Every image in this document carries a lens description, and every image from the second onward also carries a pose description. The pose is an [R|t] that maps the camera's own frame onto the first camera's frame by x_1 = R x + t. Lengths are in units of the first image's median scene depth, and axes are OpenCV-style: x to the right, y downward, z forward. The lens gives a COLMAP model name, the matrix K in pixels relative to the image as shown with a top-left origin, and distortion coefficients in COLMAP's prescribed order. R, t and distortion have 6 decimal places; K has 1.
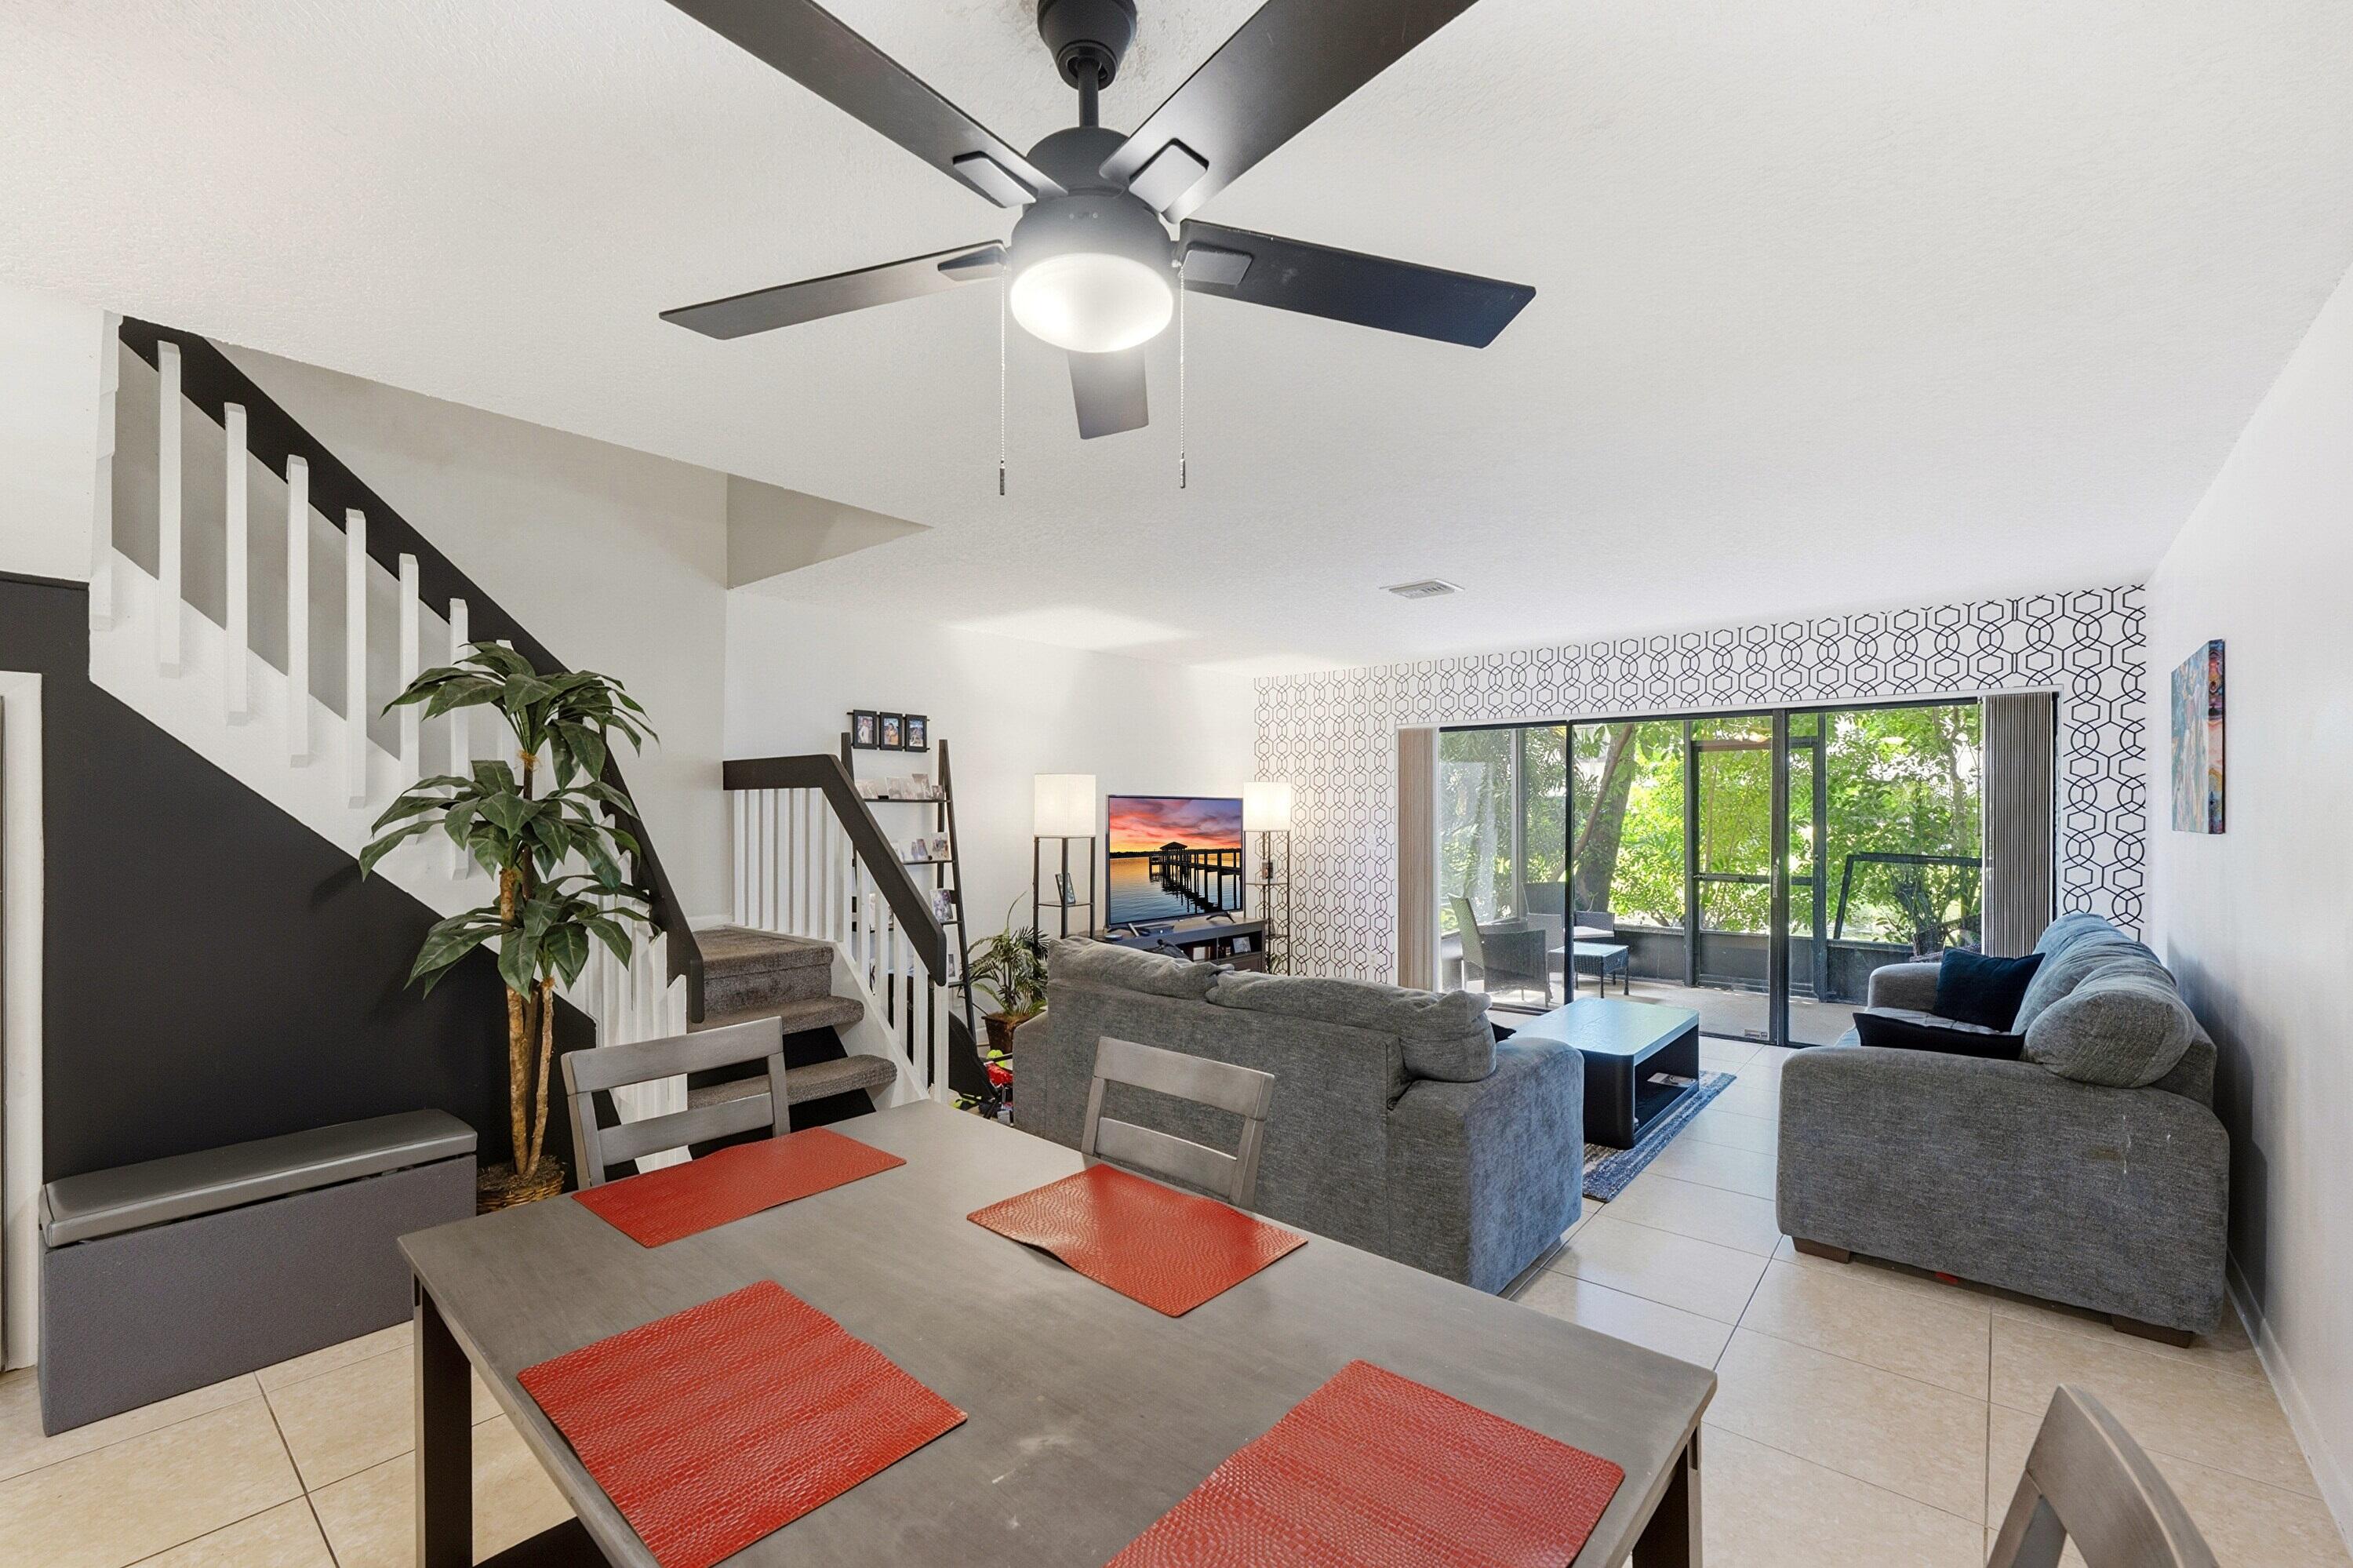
lens RADIAL K [[970.9, 0, 1160.5], [0, 970.9, 803.5], [0, 0, 1]] dist [-0.001958, -0.000273]
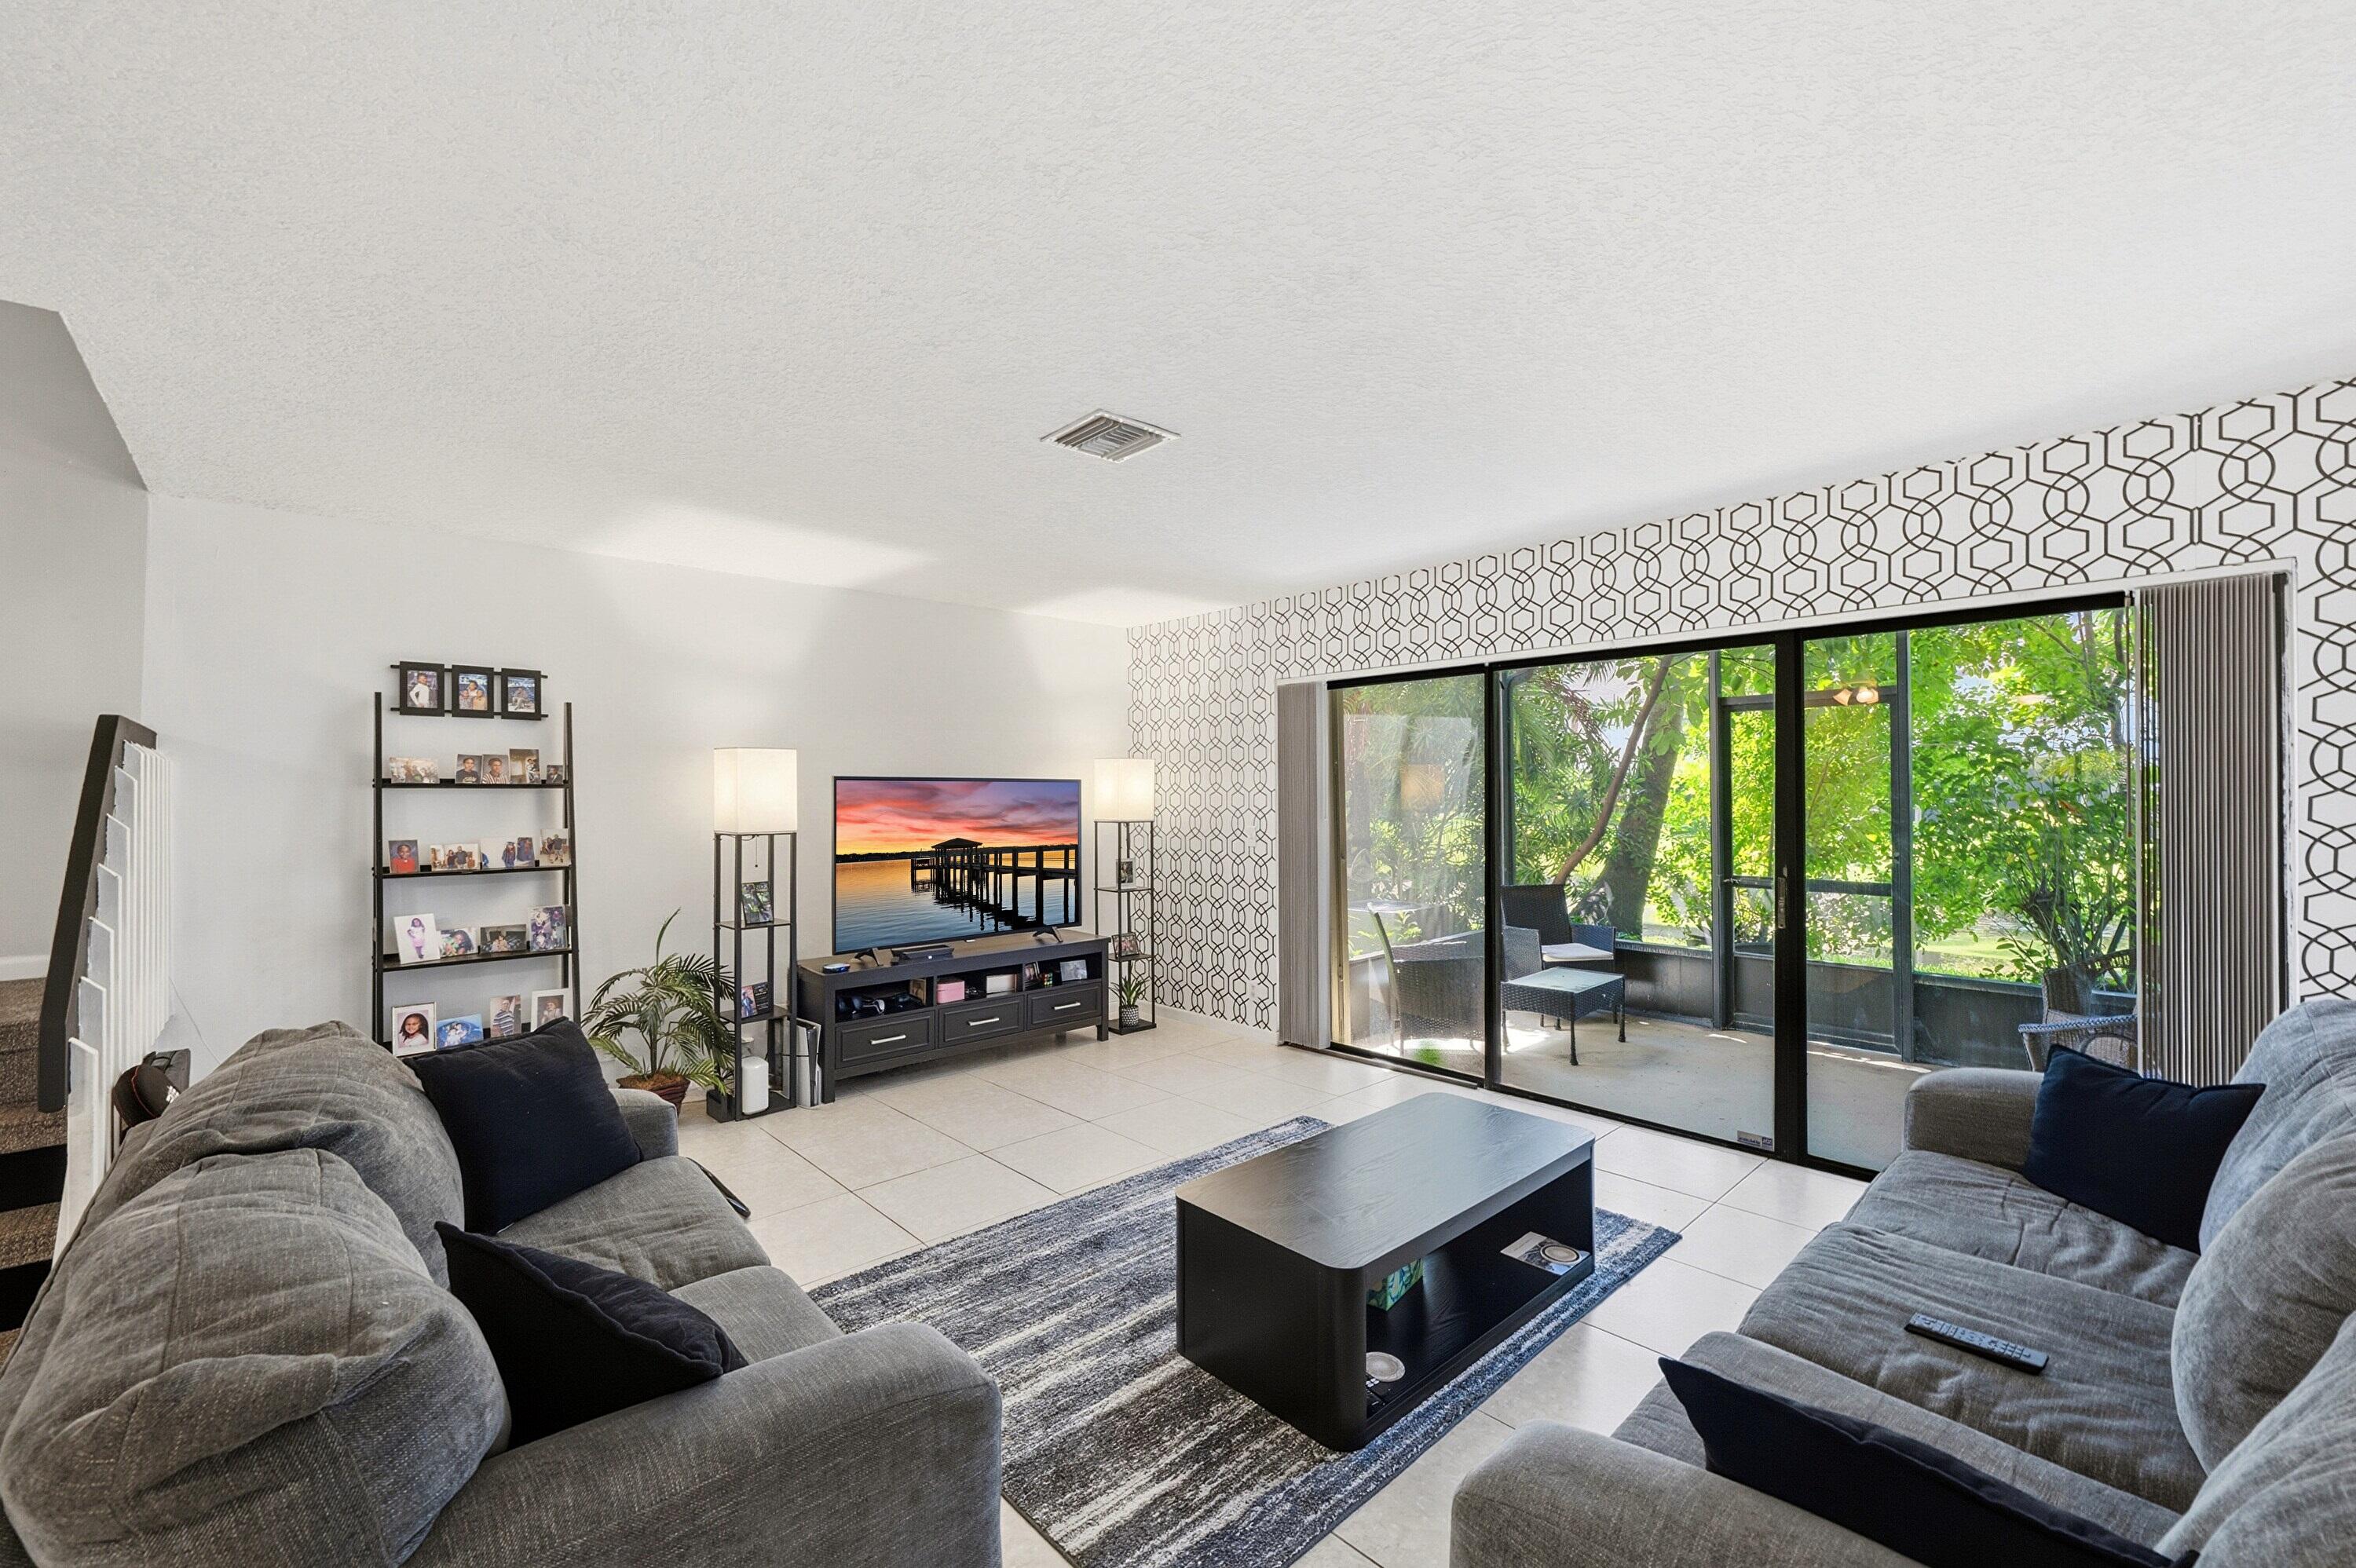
lens RADIAL K [[953.4, 0, 1154.7], [0, 953.4, 783.5], [0, 0, 1]] dist [0.002232, -0.000115]
pose [[0.992767, -0.007794, -0.119801, 0.261515], [0.007344, 0.999964, -0.004201, 0.001366], [0.119830, 0.003291, 0.992789, 0.284758]]
